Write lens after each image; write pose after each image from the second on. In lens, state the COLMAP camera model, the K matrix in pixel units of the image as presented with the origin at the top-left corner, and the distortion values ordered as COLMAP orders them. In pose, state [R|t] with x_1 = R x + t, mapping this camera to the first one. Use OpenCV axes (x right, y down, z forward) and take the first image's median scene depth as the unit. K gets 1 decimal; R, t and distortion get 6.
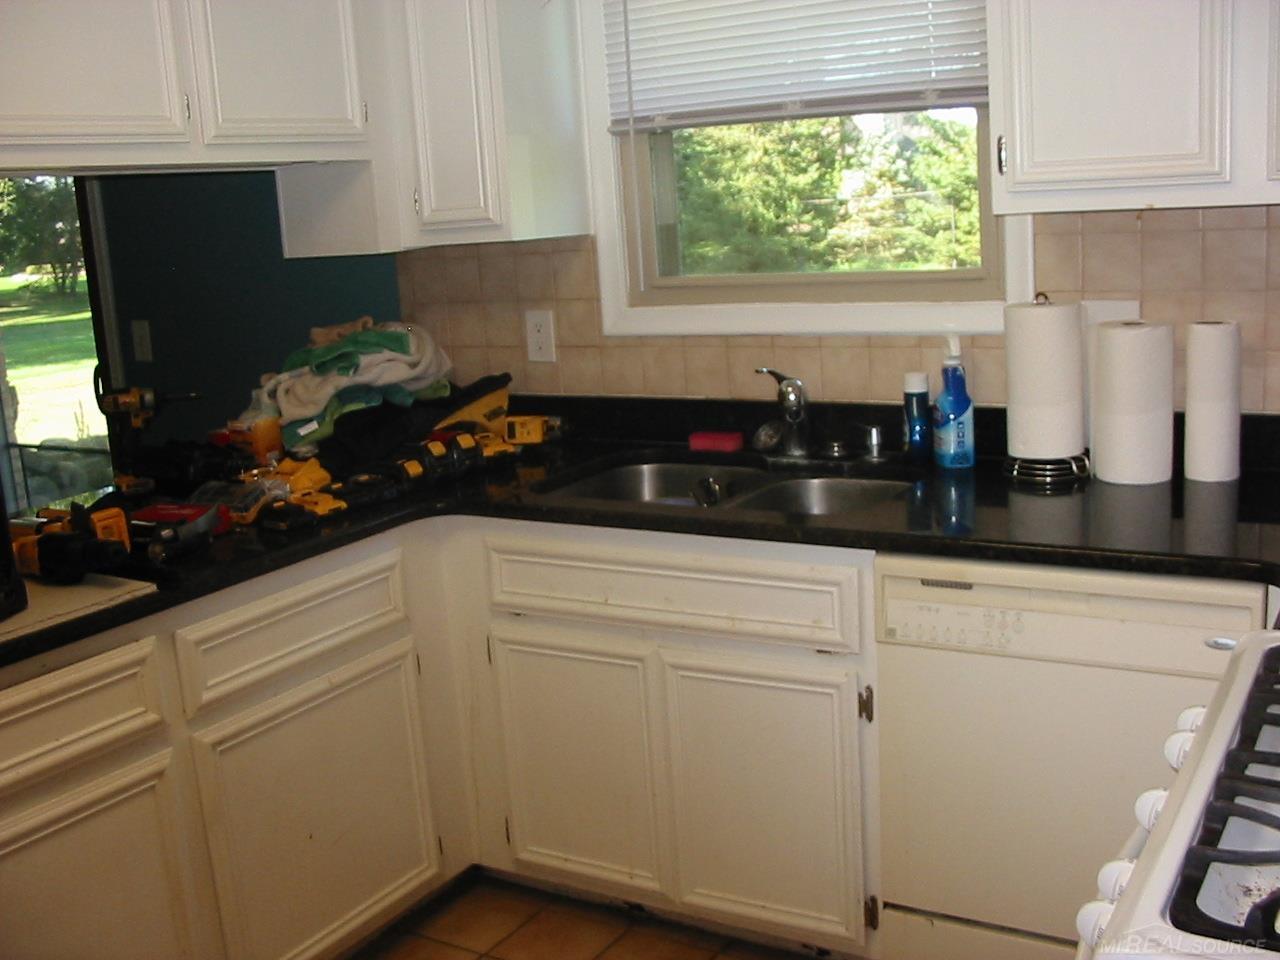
lens RADIAL K [[1343.8, 0, 646.6], [0, 1343.8, 483.3], [0, 0, 1]] dist [-0.177517, 0.212280]
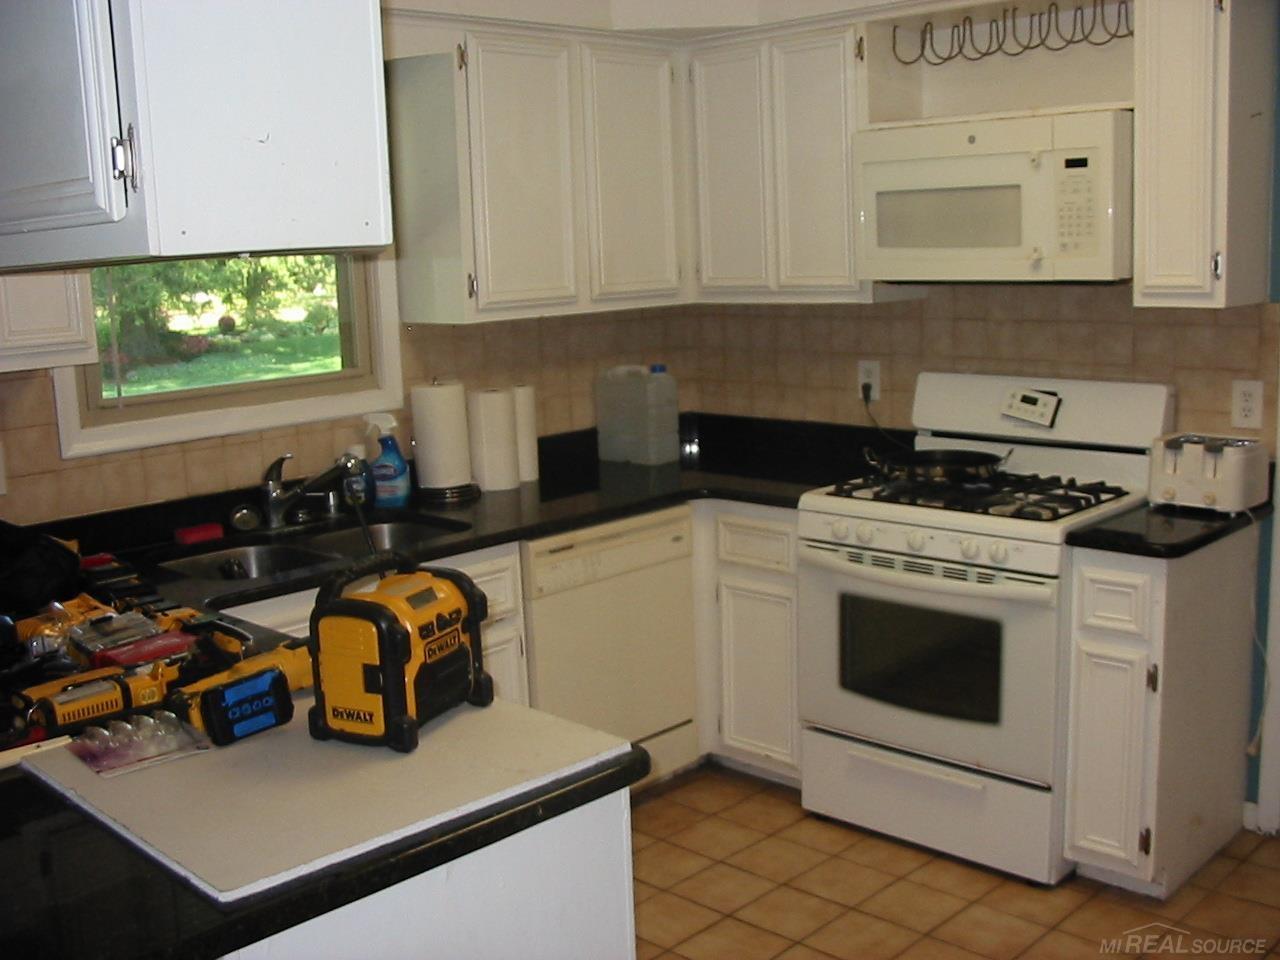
lens RADIAL K [[1343.8, 0, 646.6], [0, 1343.8, 483.3], [0, 0, 1]] dist [-0.177517, 0.212280]
pose [[0.211605, -0.118558, 0.970138, -1.076102], [0.220600, 0.972794, 0.070765, -0.076735], [-0.952134, 0.199038, 0.232002, 0.414489]]
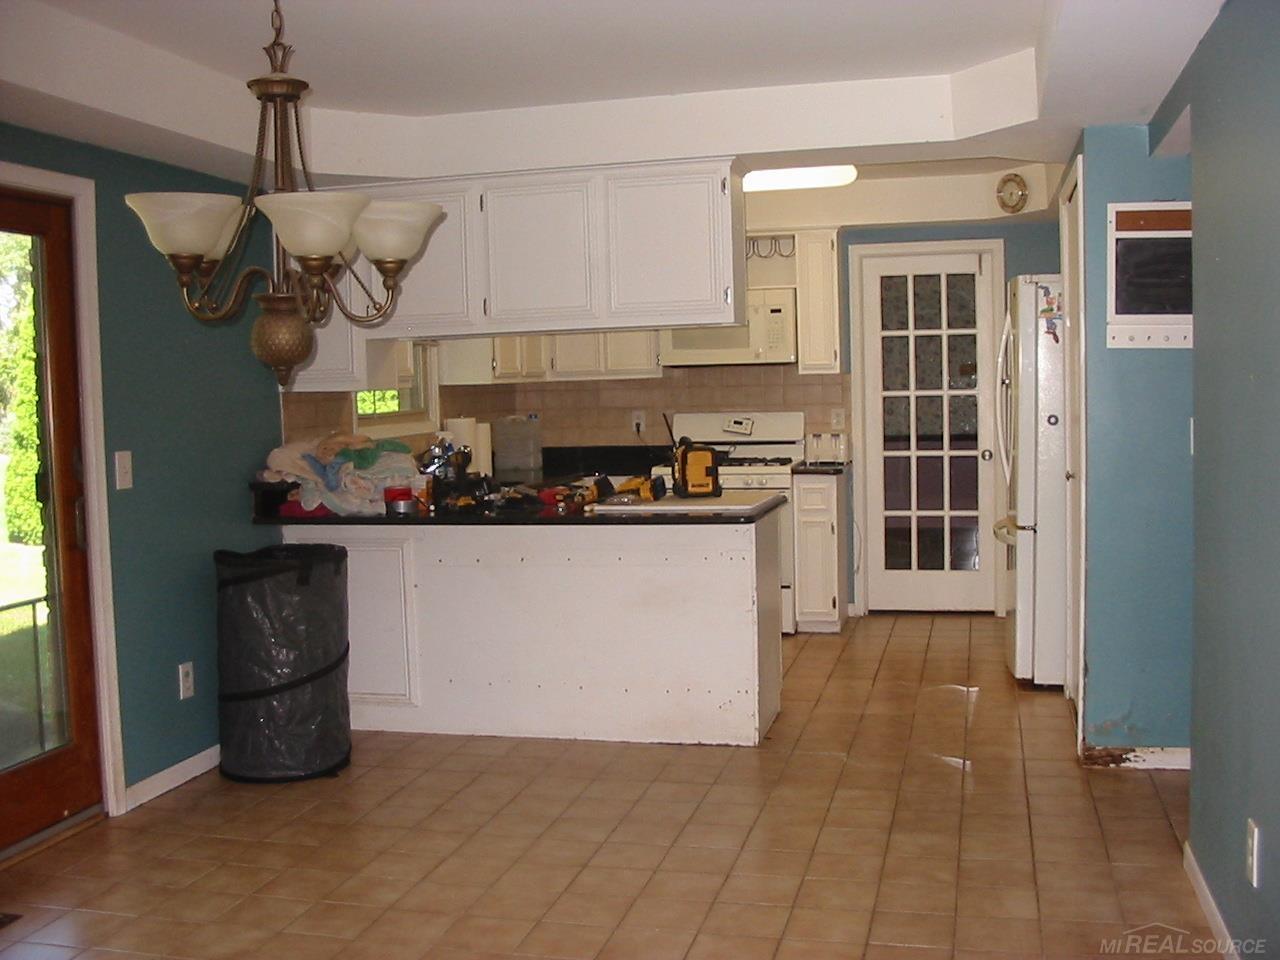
lens RADIAL K [[1343.8, 0, 646.6], [0, 1343.8, 483.3], [0, 0, 1]] dist [-0.177517, 0.212280]
pose [[-0.296130, -0.009475, 0.955101, -2.374228], [0.235405, 0.968381, 0.082594, -0.135817], [-0.925684, 0.249294, -0.284537, 1.388894]]
